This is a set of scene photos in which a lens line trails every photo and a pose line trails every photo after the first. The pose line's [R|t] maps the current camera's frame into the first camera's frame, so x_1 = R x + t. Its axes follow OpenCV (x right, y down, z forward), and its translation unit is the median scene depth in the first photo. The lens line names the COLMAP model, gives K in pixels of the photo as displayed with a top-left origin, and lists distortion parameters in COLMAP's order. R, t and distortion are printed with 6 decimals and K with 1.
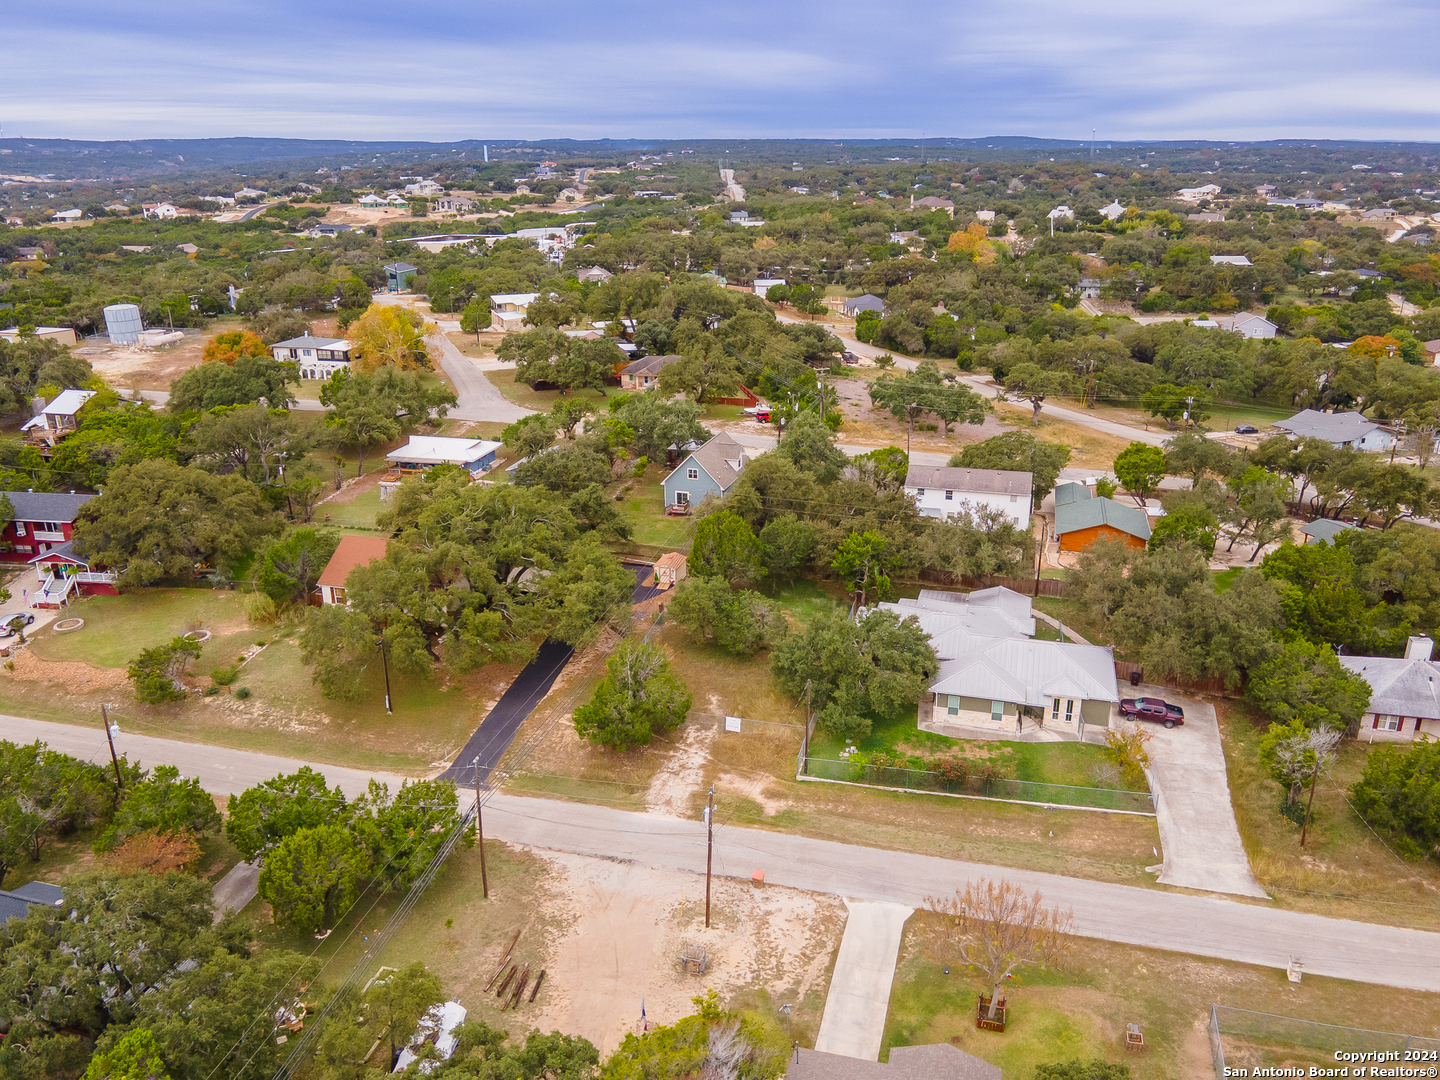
lens RADIAL K [[1103.5, 0, 720.0], [0, 1103.5, 540.0], [0, 0, 1]] dist [-0.004870, 0.009836]
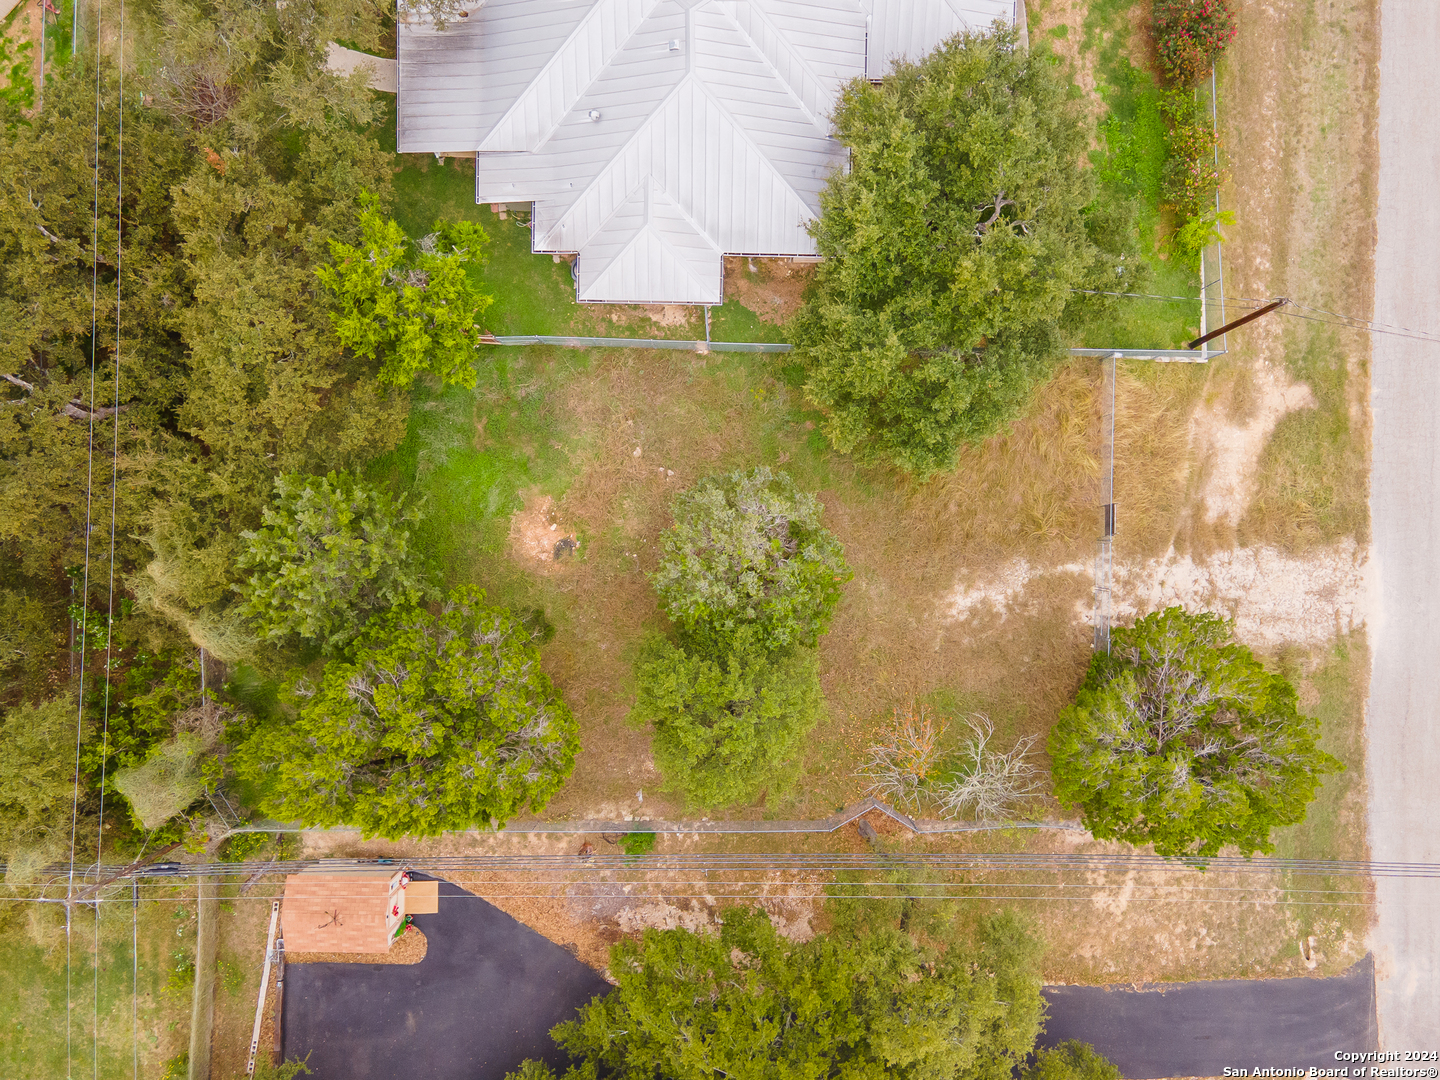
lens RADIAL K [[1054.3, 0, 722.7], [0, 1054.3, 541.4], [0, 0, 1]] dist [0.009041, 0.064217]
pose [[-0.255736, -0.966743, 0.002519, 0.043408], [0.355684, -0.091667, 0.930100, -0.296711], [-0.898937, 0.238756, 0.367298, 0.986490]]
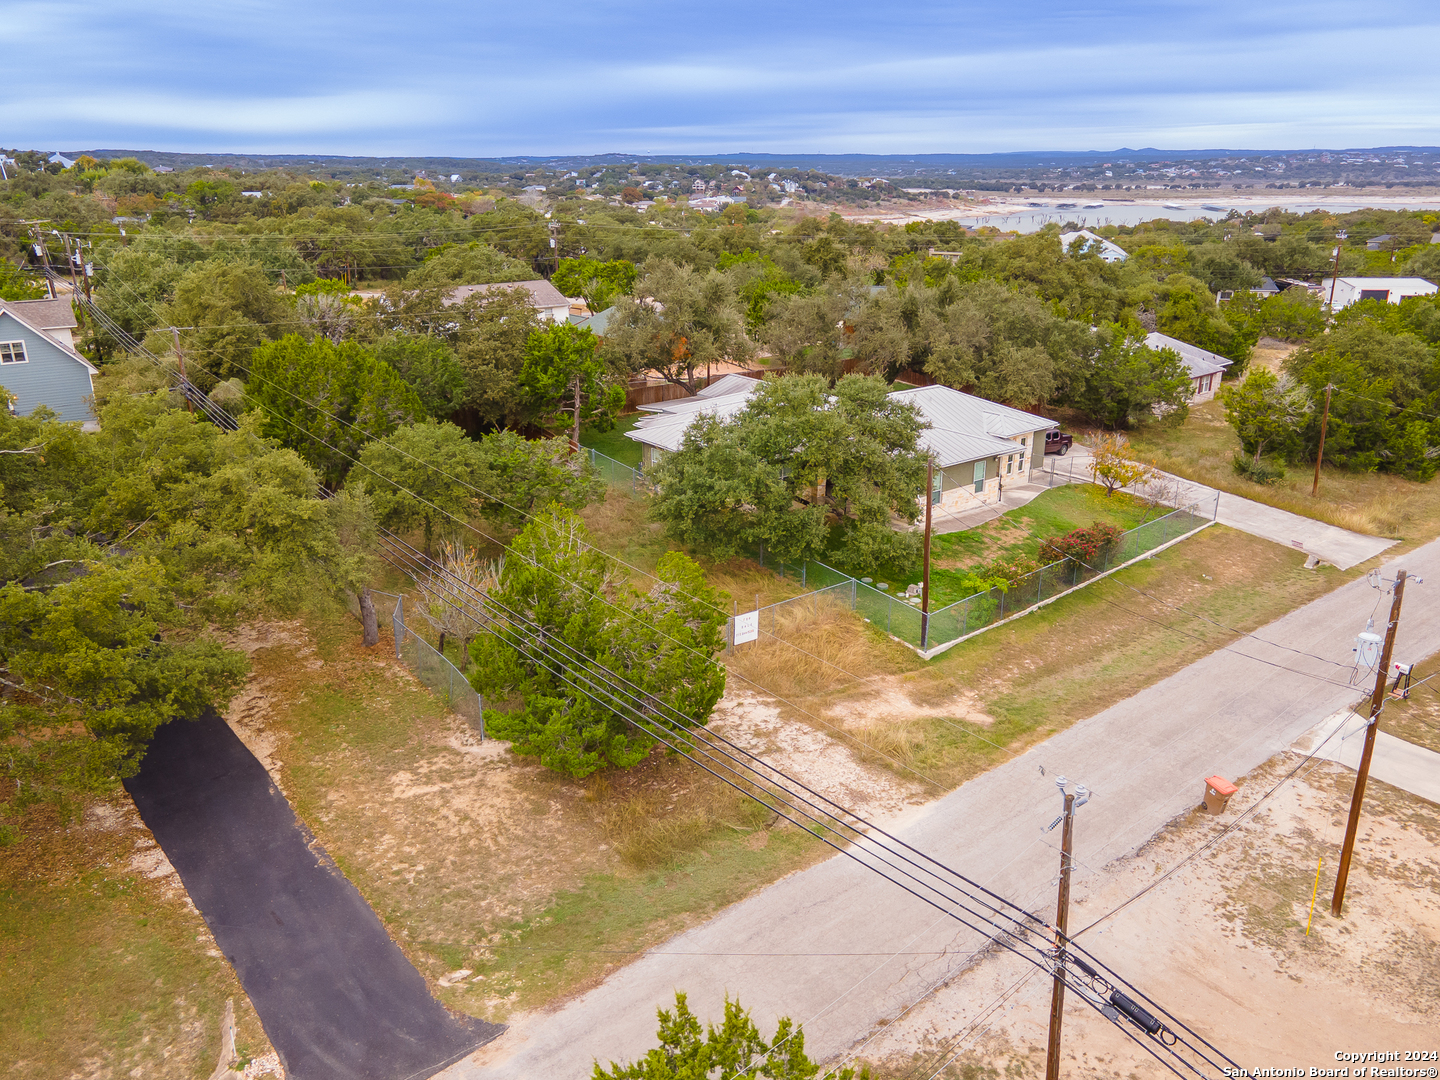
lens RADIAL K [[1098.2, 0, 723.4], [0, 1098.2, 540.7], [0, 0, 1]] dist [-0.011271, 0.044752]
pose [[0.583182, -0.259875, 0.769652, -0.356261], [0.271194, 0.955376, 0.117095, 0.071278], [-0.765737, 0.140437, 0.627634, 0.699526]]
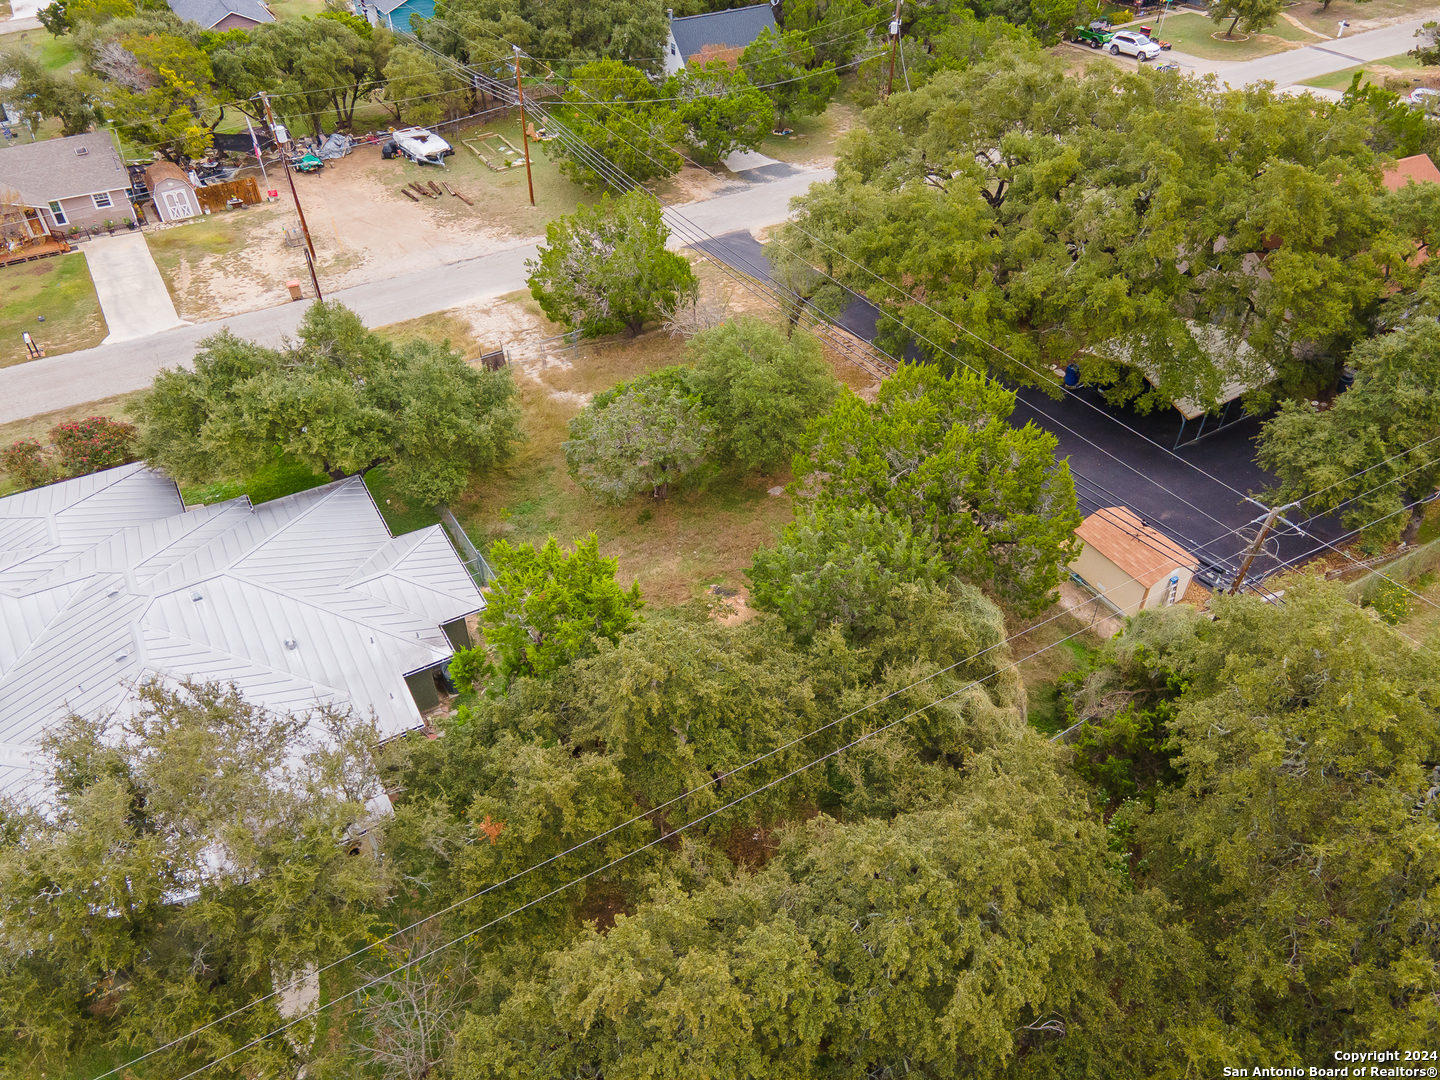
lens RADIAL K [[1075.5, 0, 721.6], [0, 1075.5, 542.4], [0, 0, 1]] dist [0.015497, 0.053884]
pose [[-0.695936, 0.471881, -0.541296, 0.293731], [-0.242721, 0.554848, 0.795757, -0.282314], [0.675840, 0.685180, -0.271604, 1.316667]]
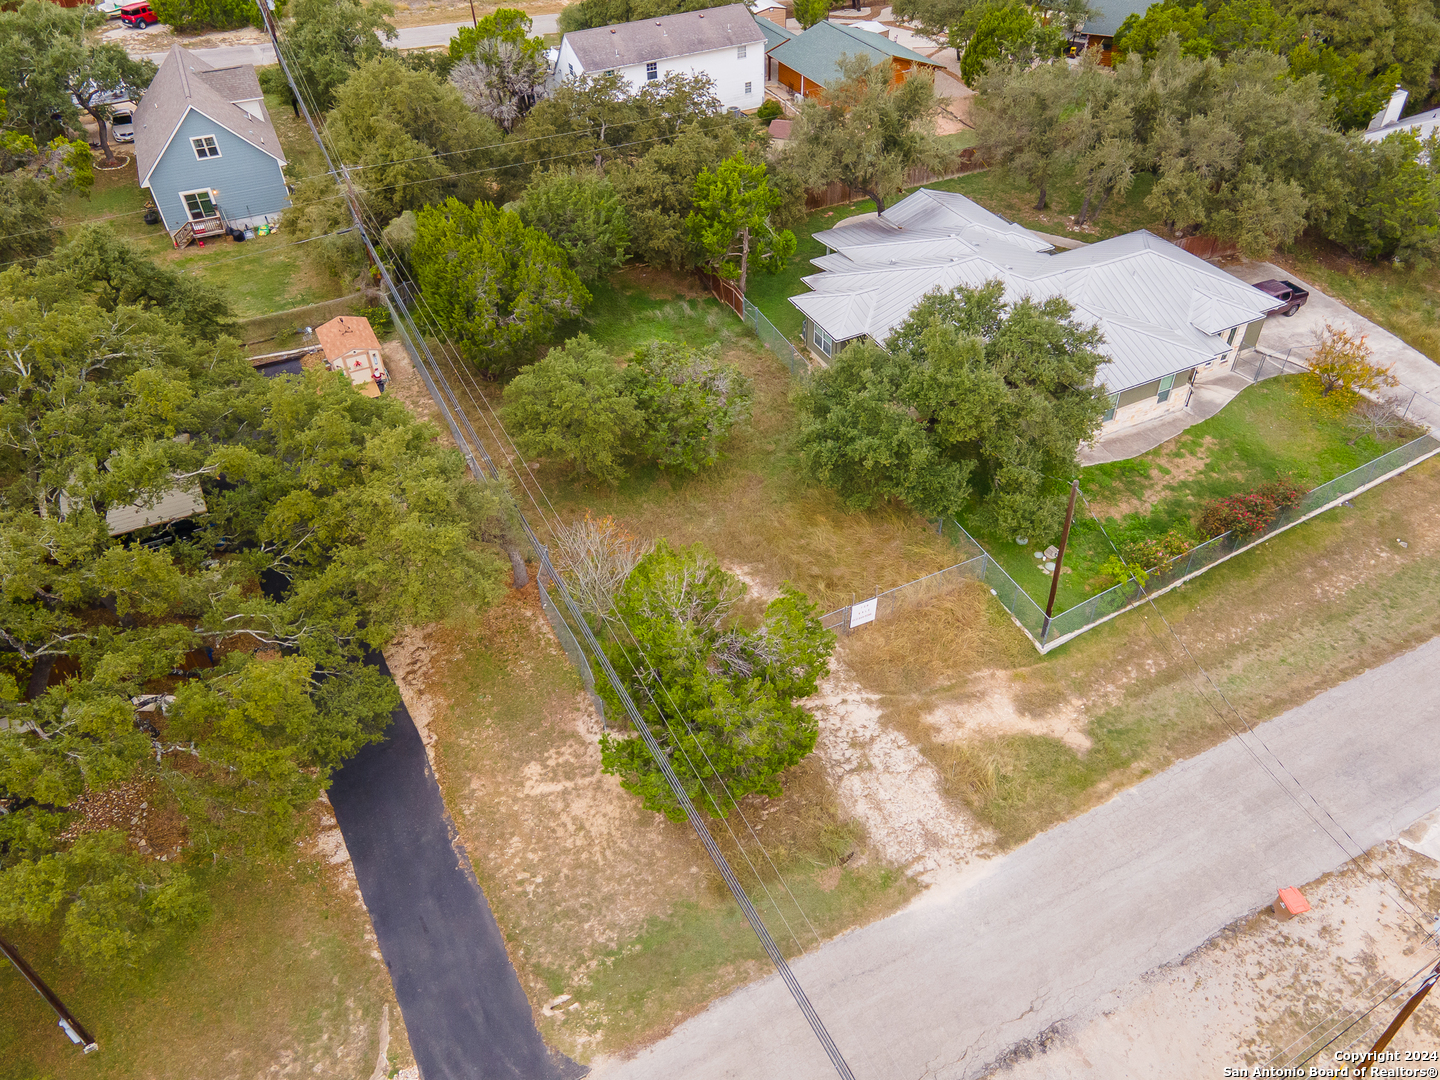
lens RADIAL K [[1075.5, 0, 721.6], [0, 1075.5, 542.4], [0, 0, 1]] dist [0.015497, 0.053884]
pose [[0.739599, -0.452874, 0.497894, -0.265532], [0.245892, 0.870437, 0.426470, -0.085747], [-0.626523, -0.192989, 0.755132, 0.677489]]
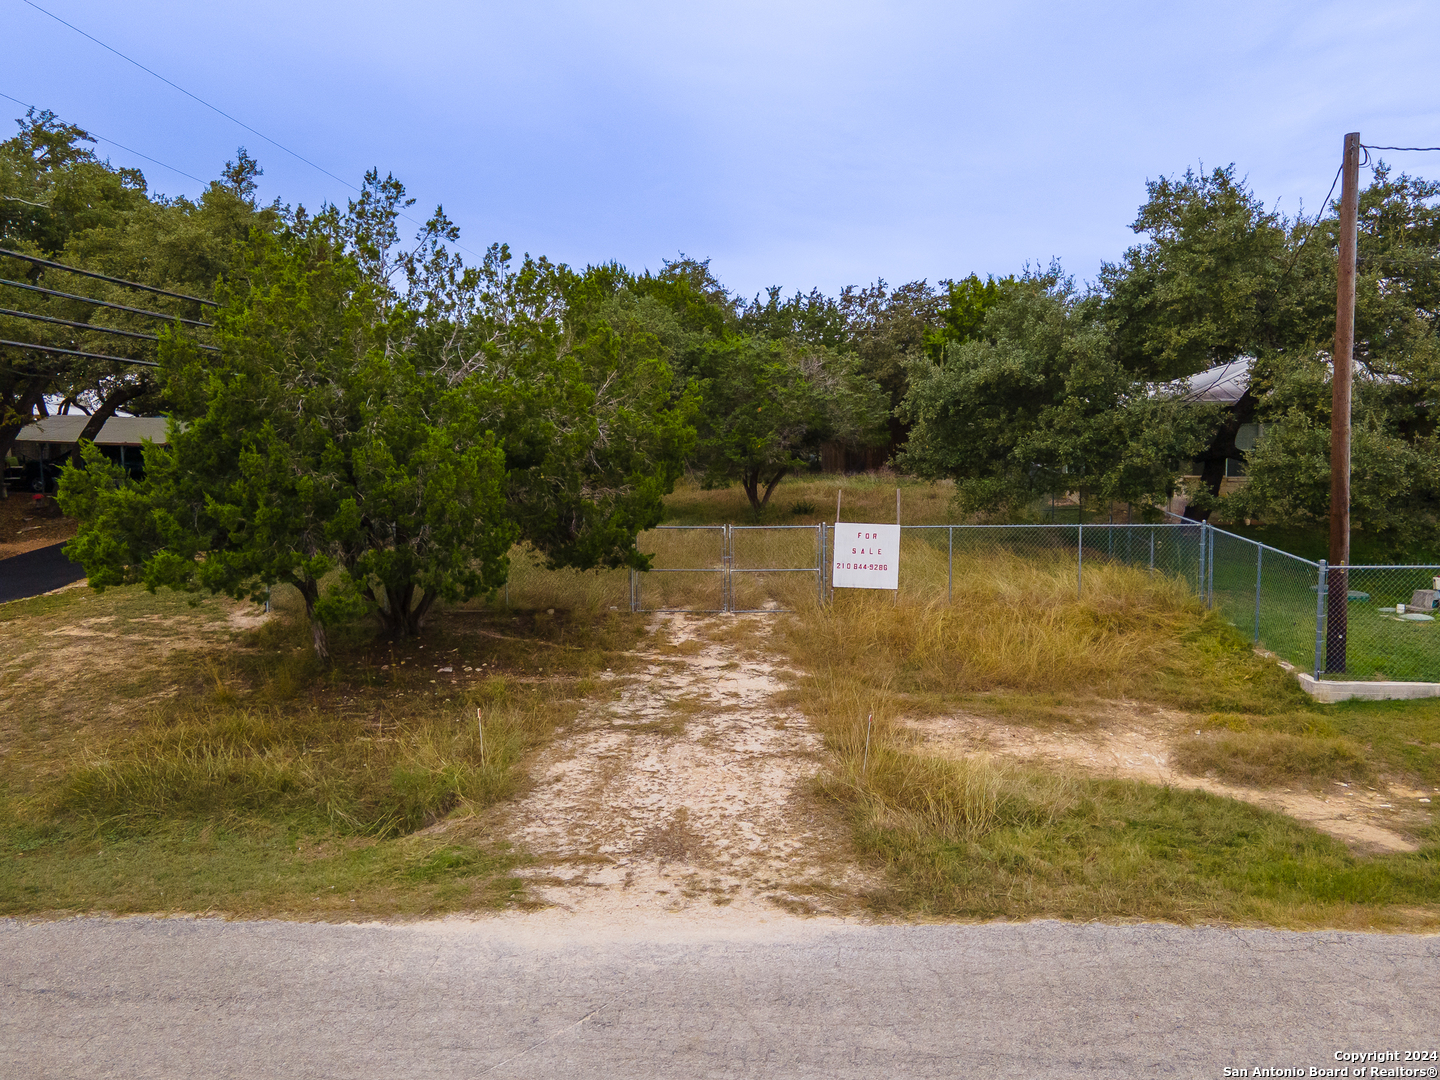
lens RADIAL K [[1094.0, 0, 720.0], [0, 1094.0, 540.0], [0, 0, 1]] dist [0.016874, 0.036324]
pose [[0.977784, -0.021828, 0.208475, -0.064577], [0.075991, 0.963819, -0.255496, 0.219516], [-0.195355, 0.265662, 0.944066, 0.792750]]
